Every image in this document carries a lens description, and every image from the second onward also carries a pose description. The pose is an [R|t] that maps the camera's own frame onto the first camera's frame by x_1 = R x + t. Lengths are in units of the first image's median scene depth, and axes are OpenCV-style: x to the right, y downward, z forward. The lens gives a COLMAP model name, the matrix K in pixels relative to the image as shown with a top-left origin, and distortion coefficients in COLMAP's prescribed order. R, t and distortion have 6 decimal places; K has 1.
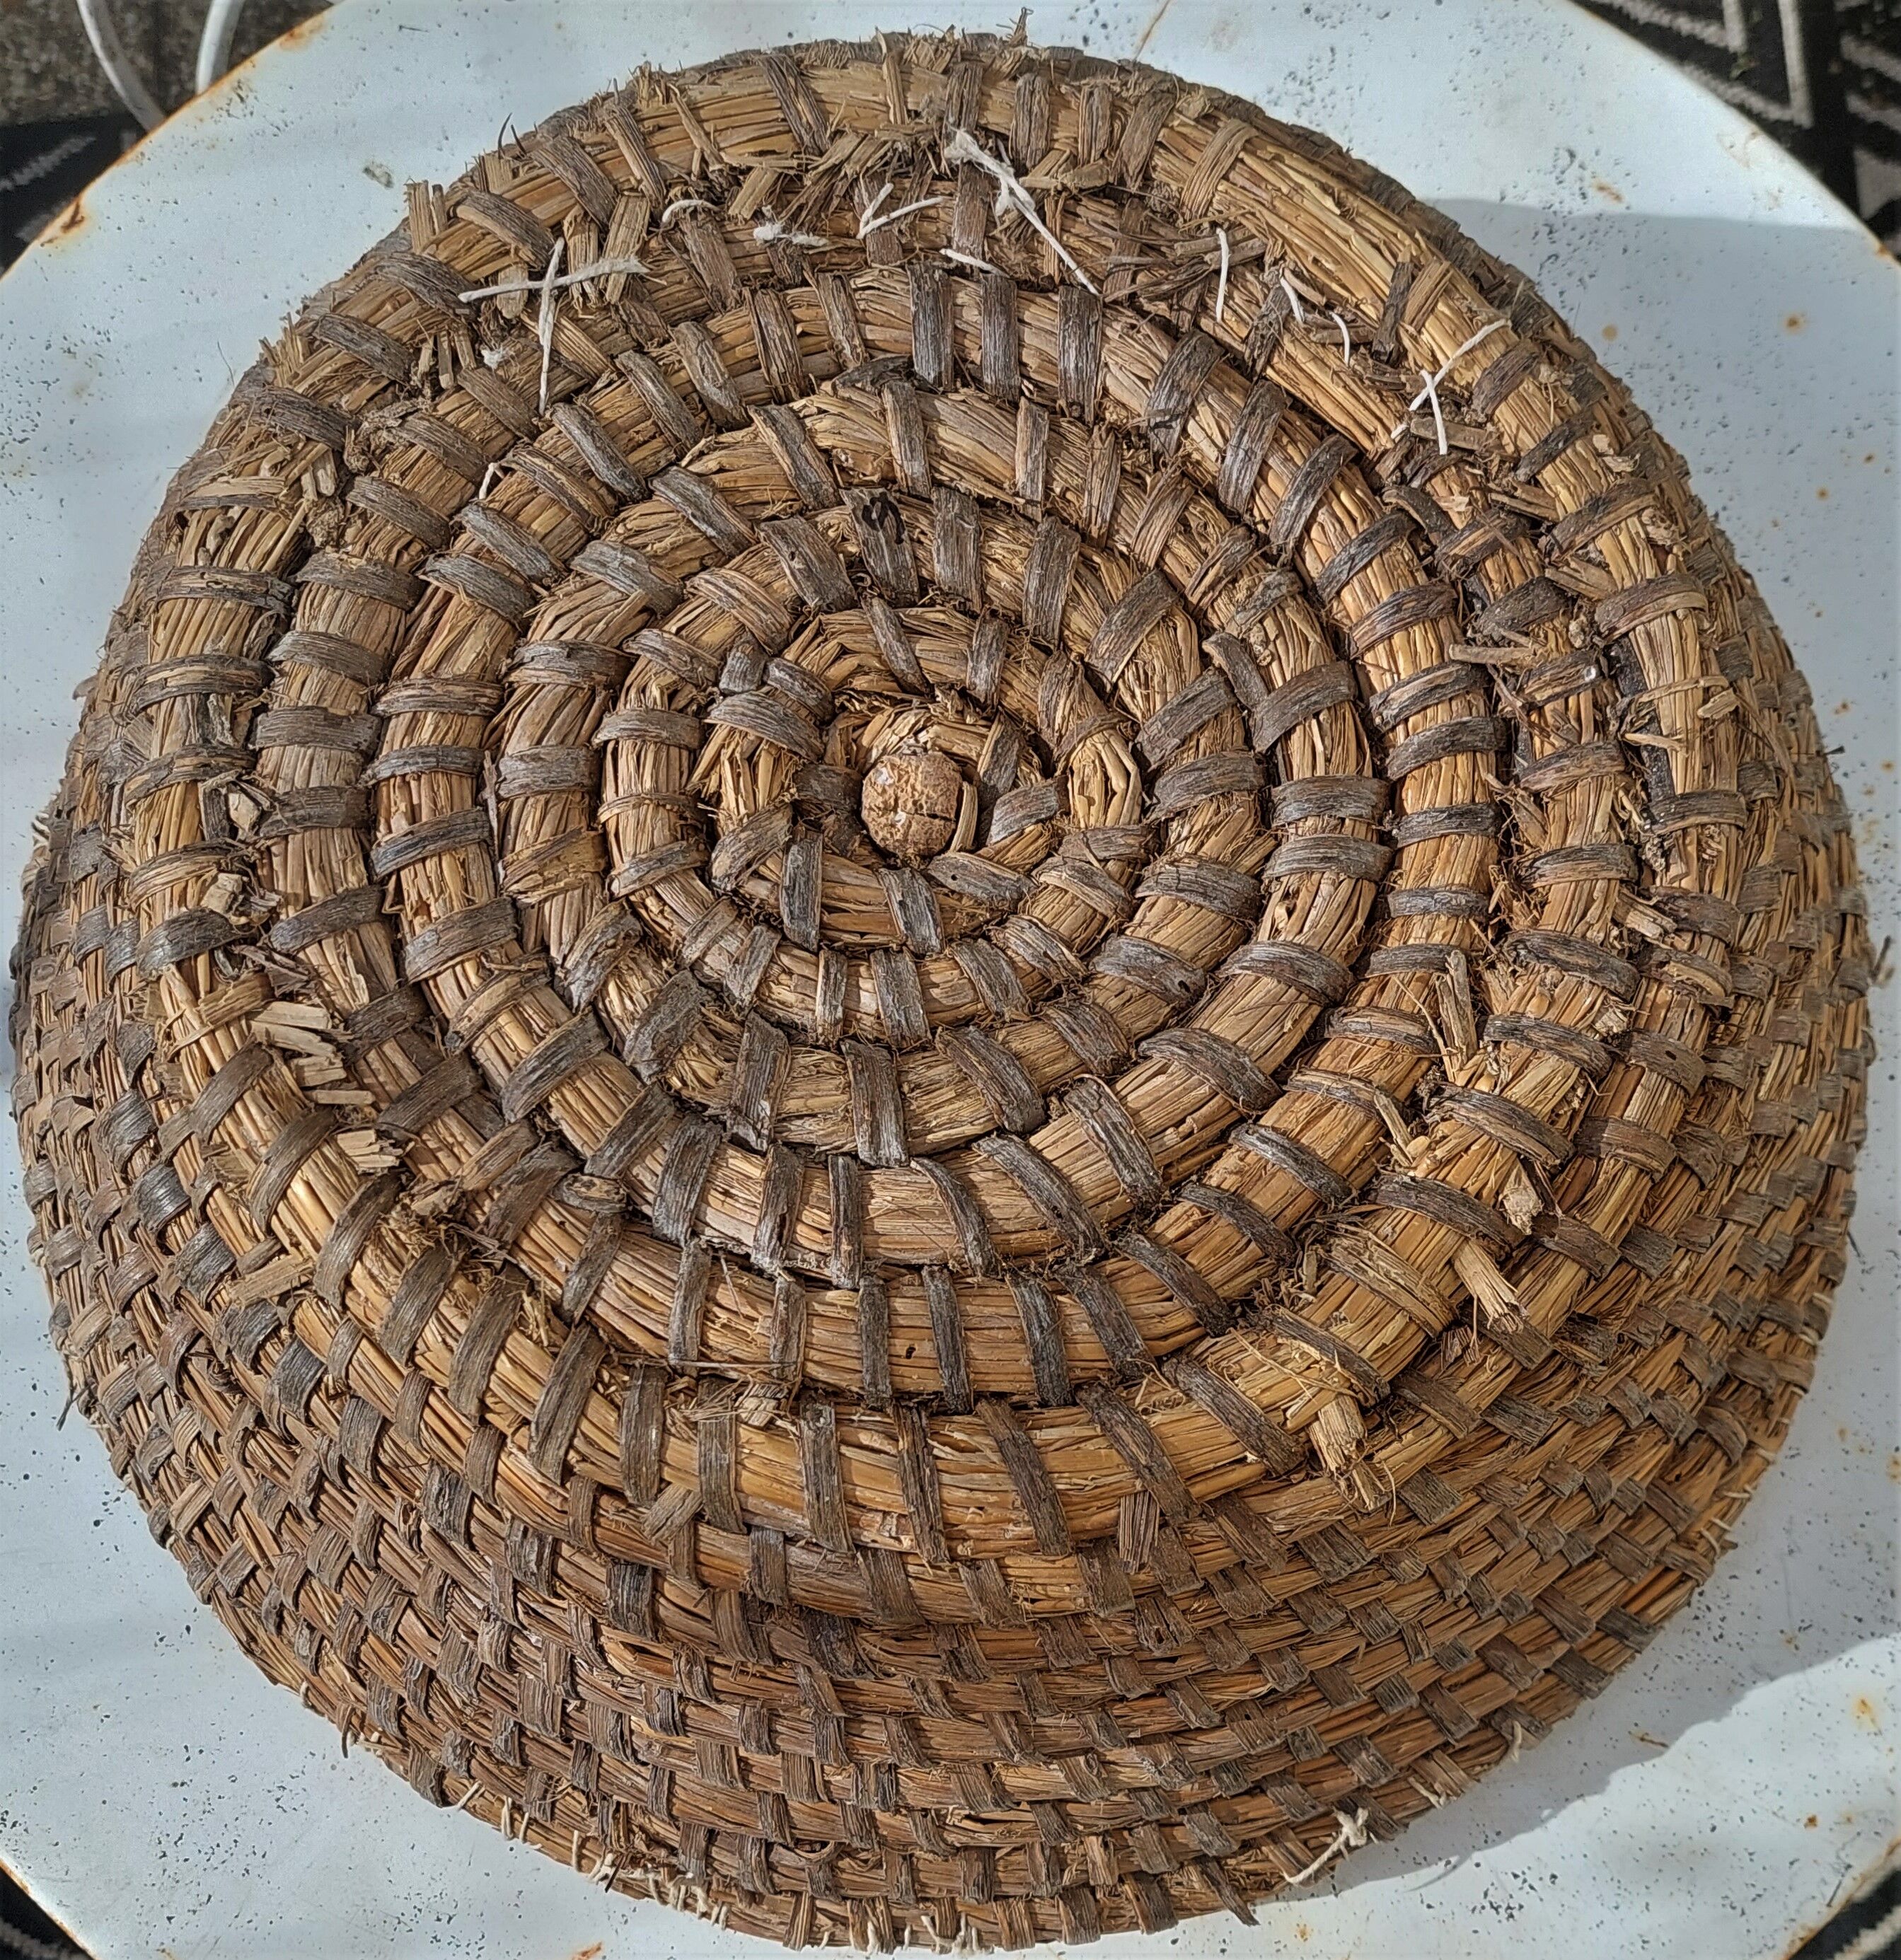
lens RADIAL K [[1694.9, 0, 974.4], [0, 1694.9, 980.6], [0, 0, 1]] dist [0.053014, -0.025523]
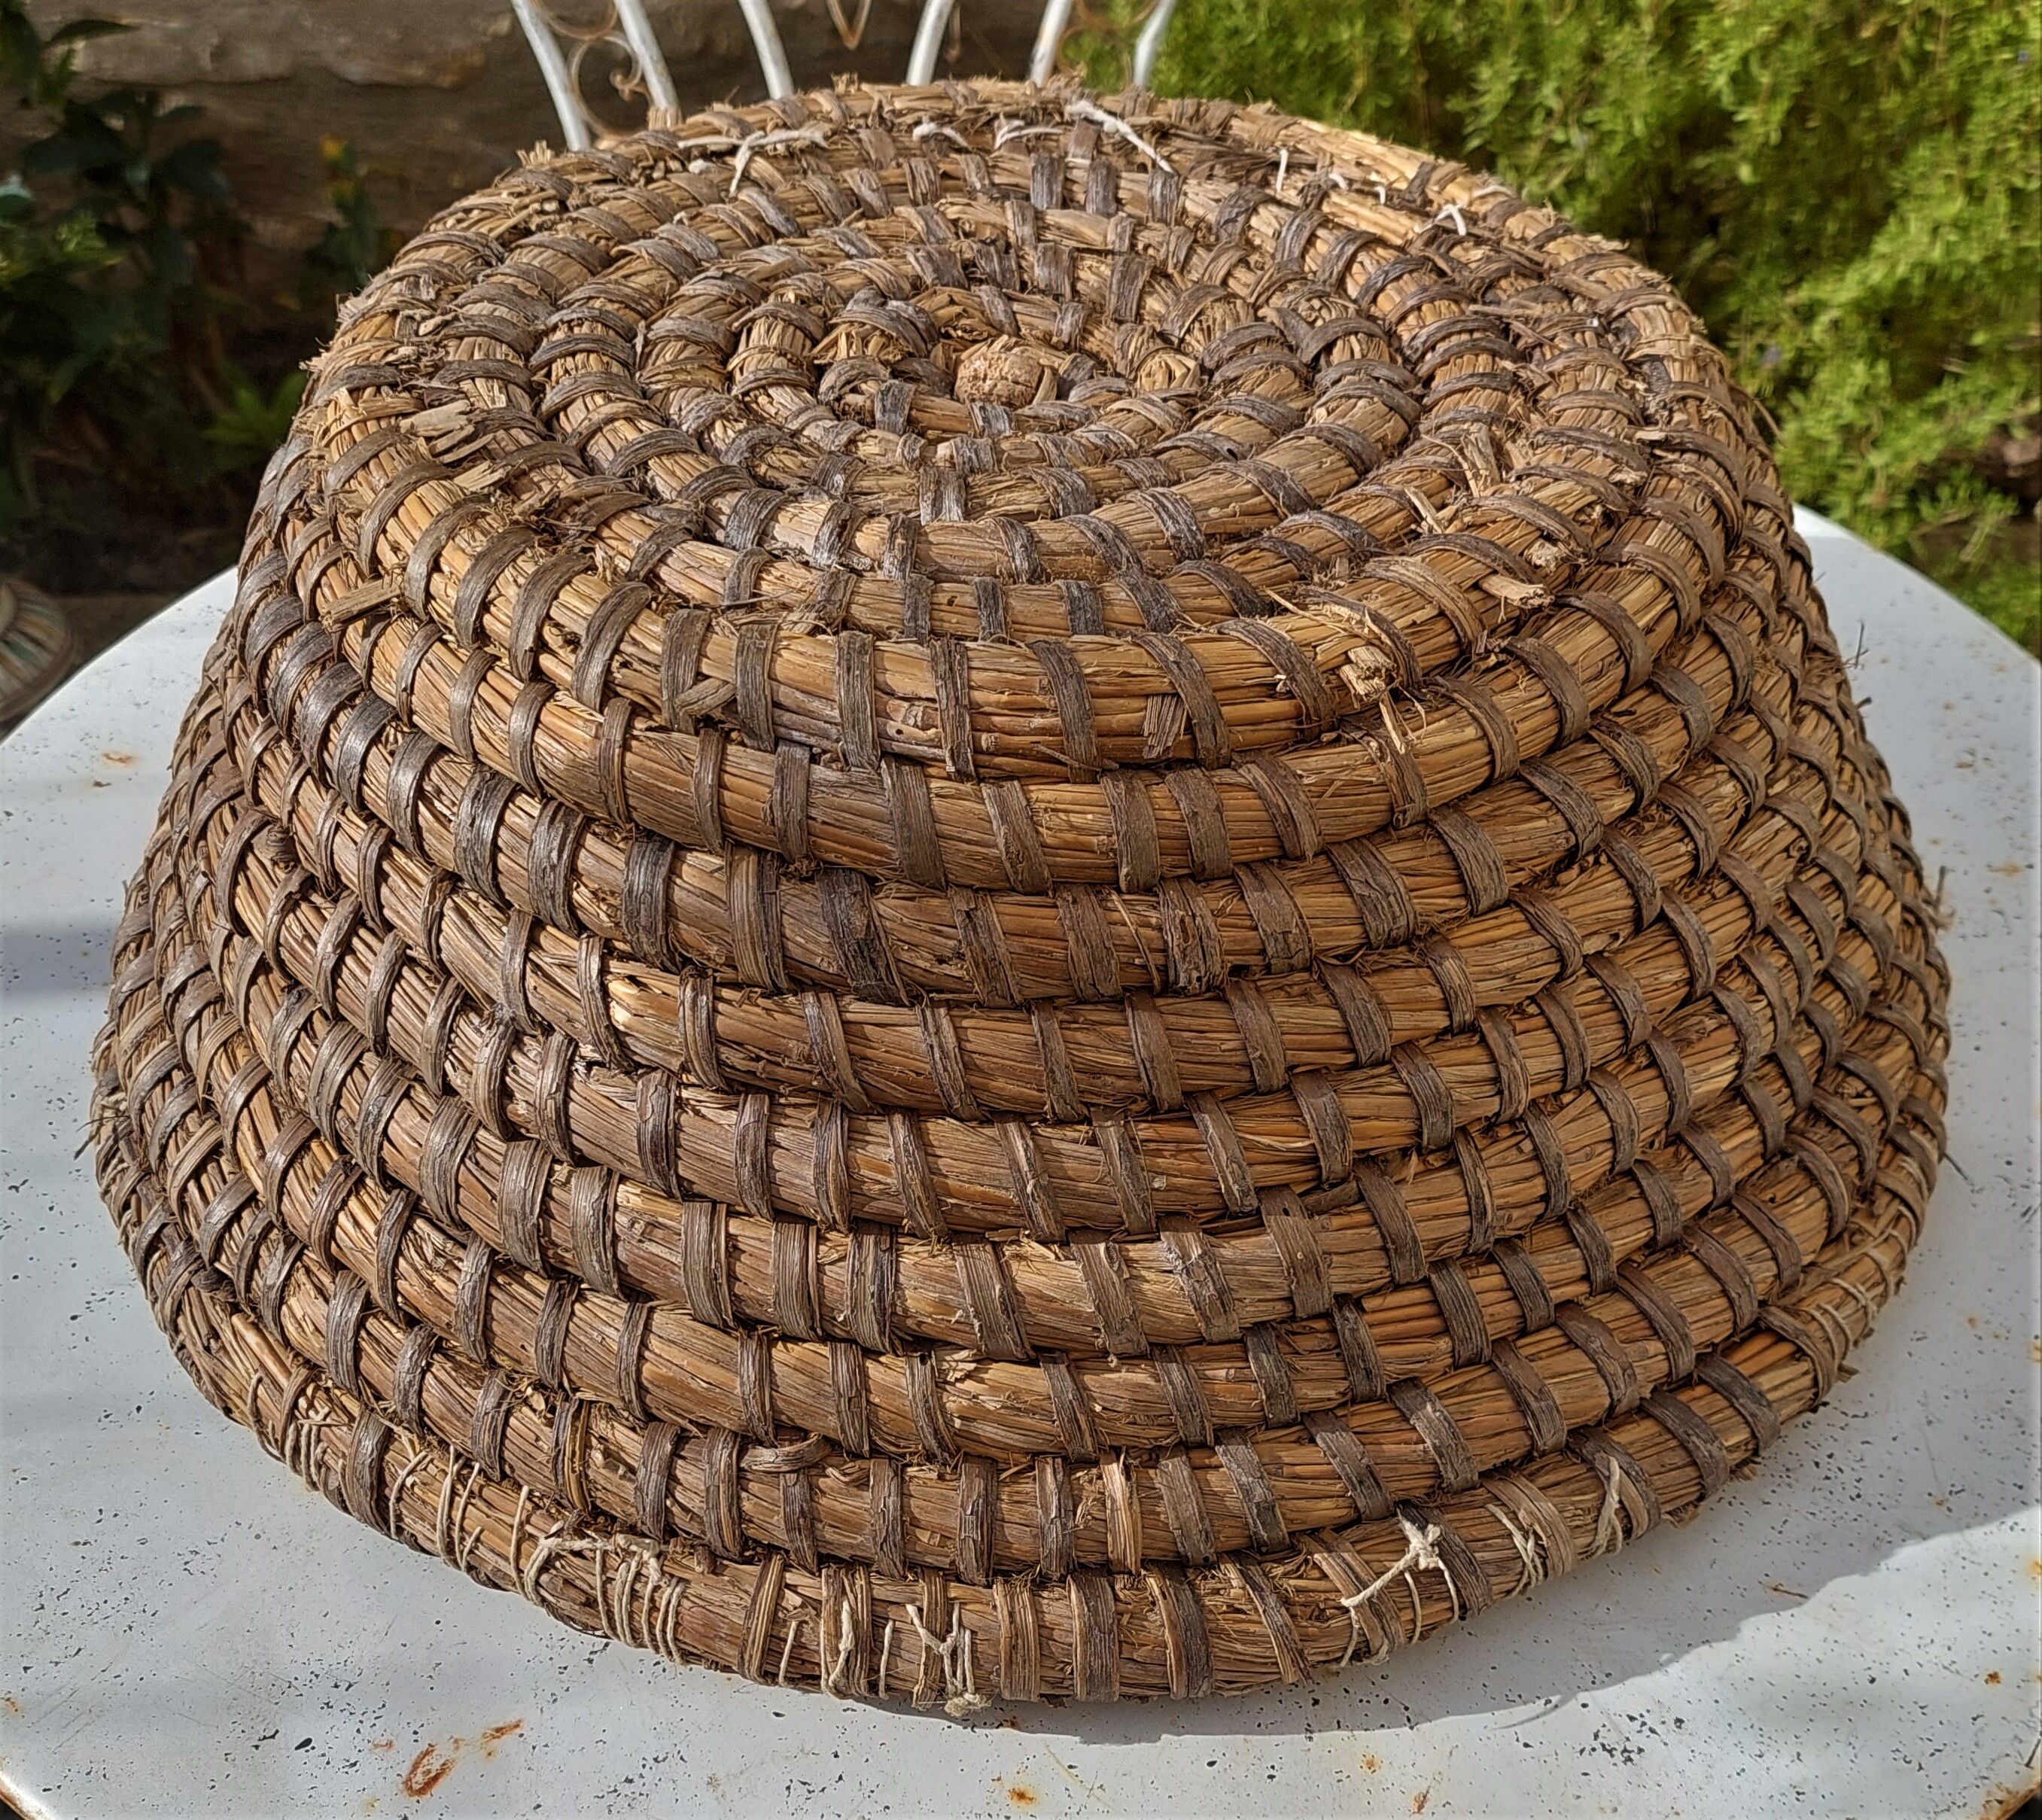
lens RADIAL K [[1665.2, 0, 1021.0], [0, 1665.2, 910.0], [0, 0, 1]] dist [0.032972, -0.002537]
pose [[0.996904, 0.057458, -0.053667, 0.054936], [-0.074851, 0.902472, -0.424195, 0.647620], [0.024060, 0.426899, 0.903979, 0.126221]]
